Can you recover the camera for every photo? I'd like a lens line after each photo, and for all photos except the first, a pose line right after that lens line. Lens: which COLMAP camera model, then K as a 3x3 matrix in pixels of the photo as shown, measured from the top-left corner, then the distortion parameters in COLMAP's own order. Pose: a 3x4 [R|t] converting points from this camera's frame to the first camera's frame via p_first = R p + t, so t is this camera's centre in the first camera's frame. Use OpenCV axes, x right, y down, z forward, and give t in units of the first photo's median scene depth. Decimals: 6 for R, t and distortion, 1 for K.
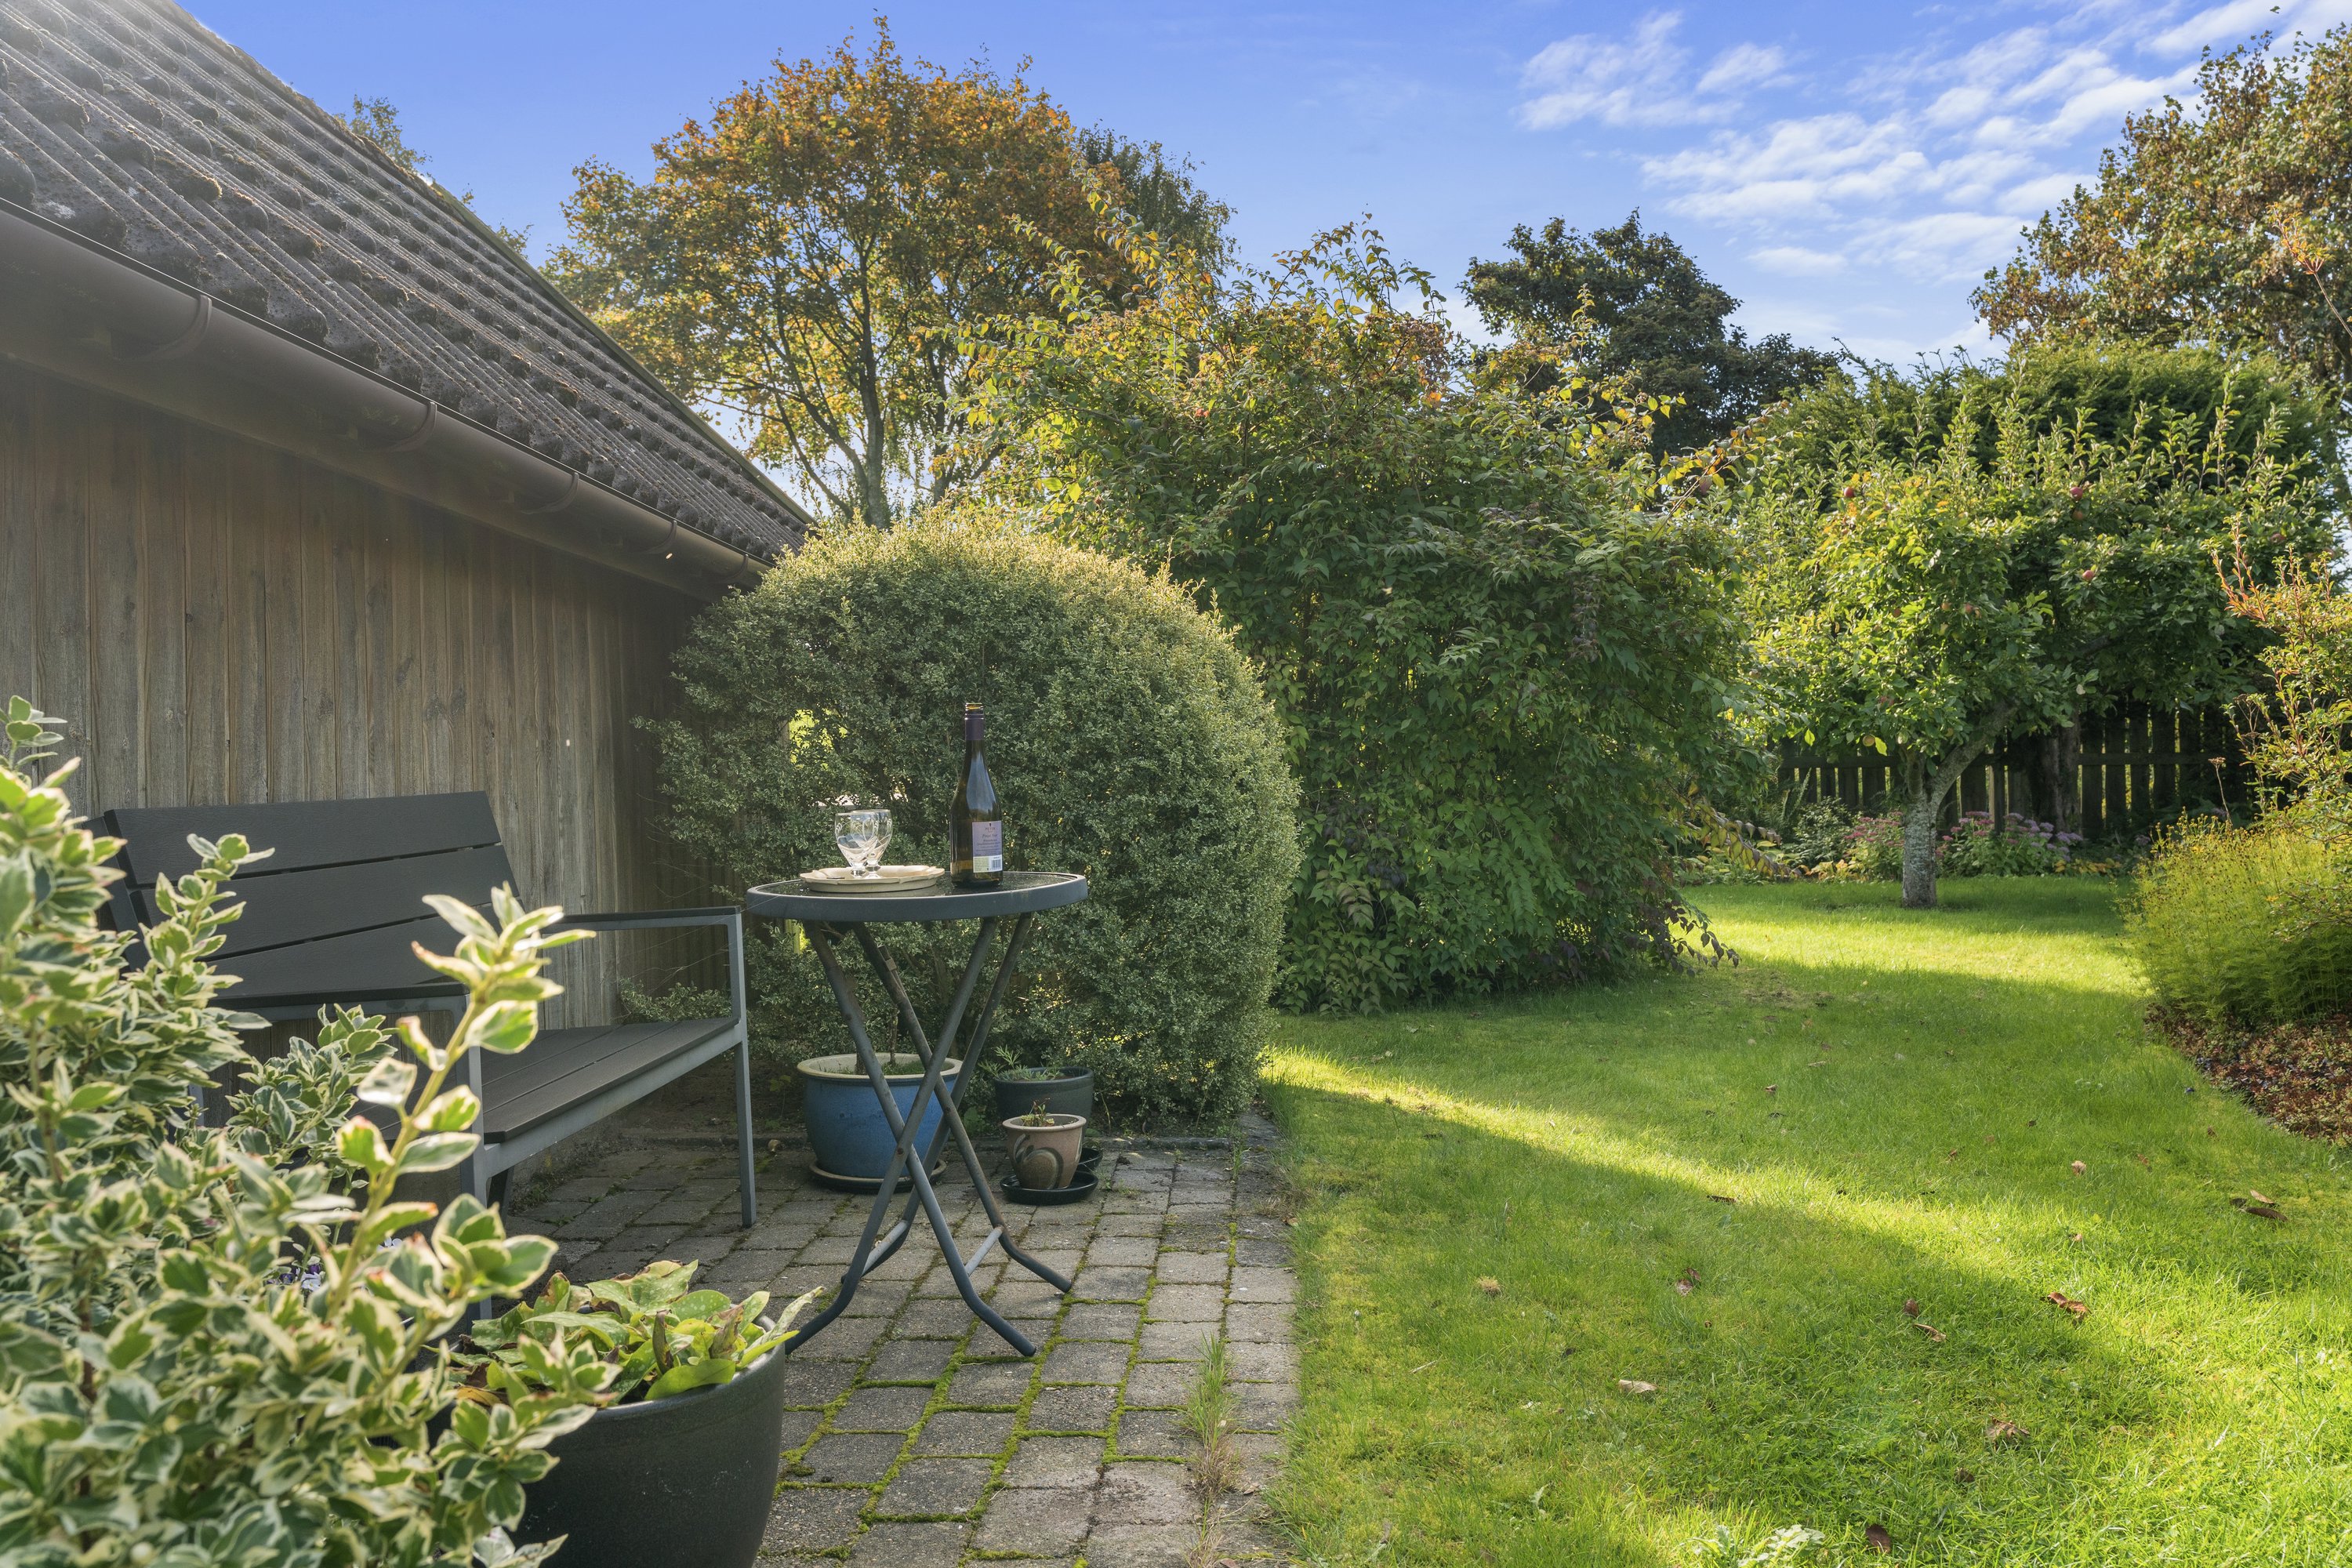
lens RADIAL K [[1893.7, 0, 1176.0], [0, 1893.7, 784.0], [0, 0, 1]] dist [-0.000892, -0.000058]
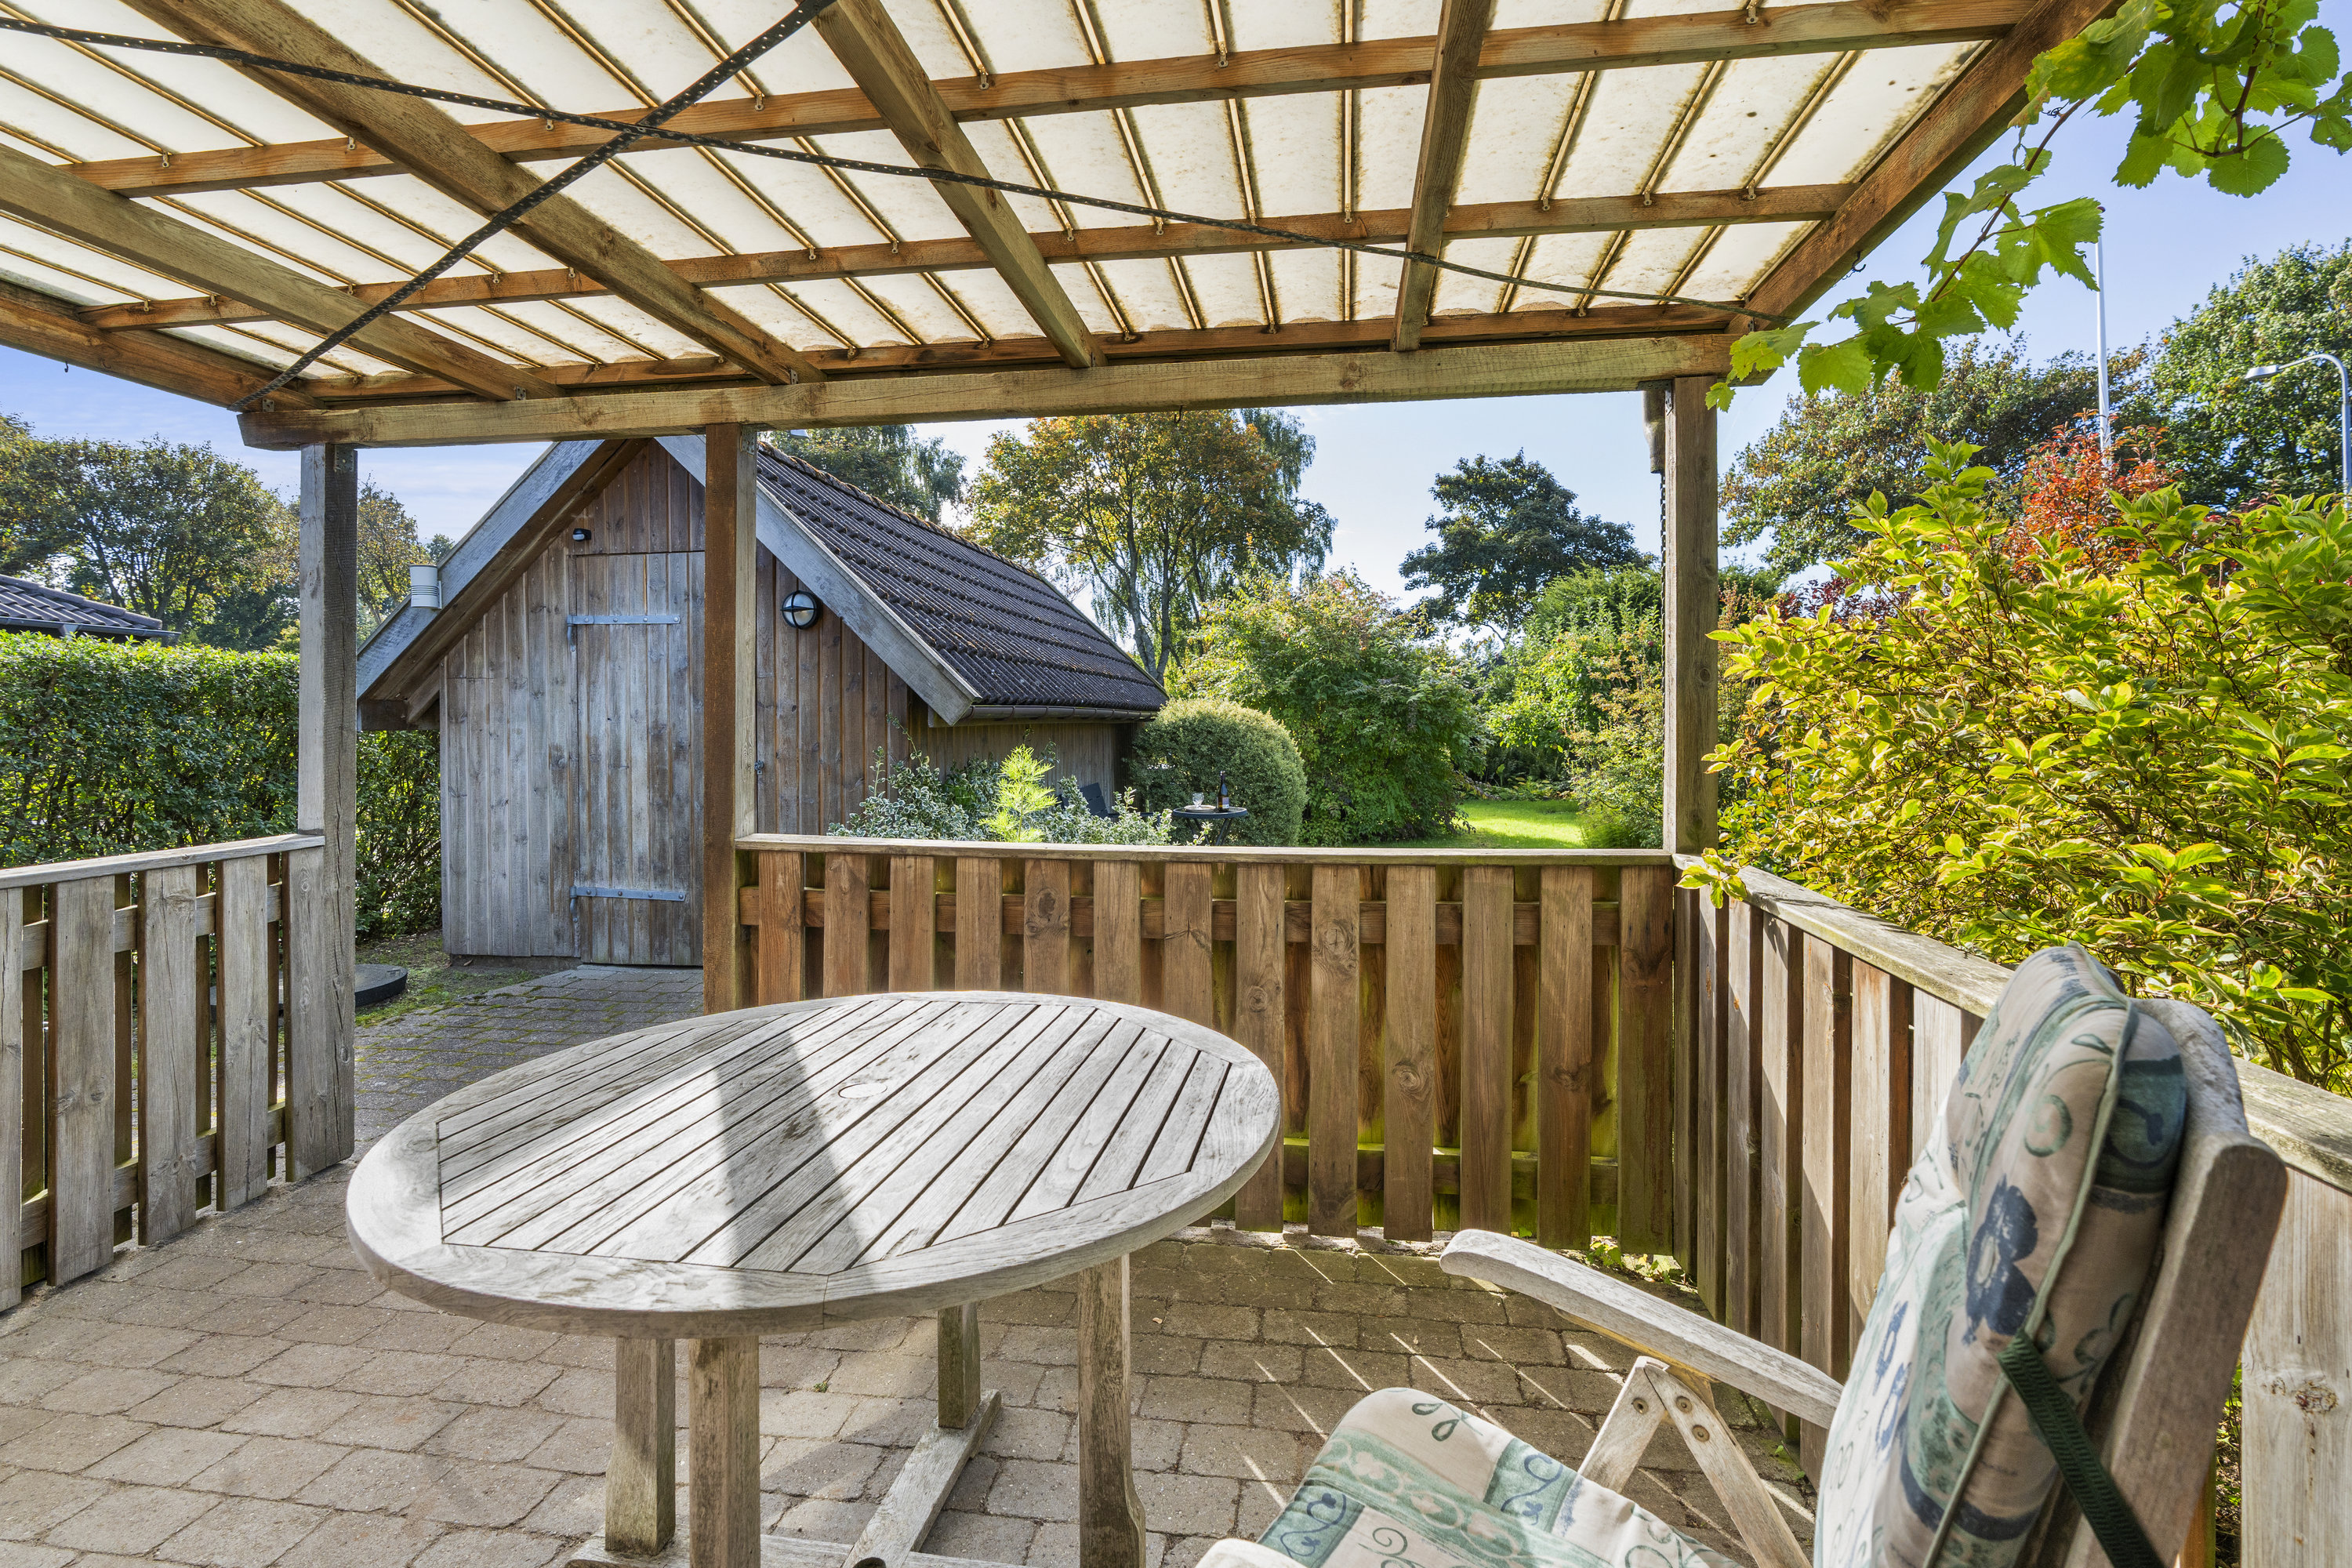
lens RADIAL K [[1102.8, 0, 1175.6], [0, 1102.8, 730.7], [0, 0, 1]] dist [-0.000172, -0.000008]
pose [[0.994832, 0.011979, -0.100821, 0.004911], [-0.011384, 0.999914, 0.006468, -0.016036], [0.100890, -0.005287, 0.994884, -0.171838]]
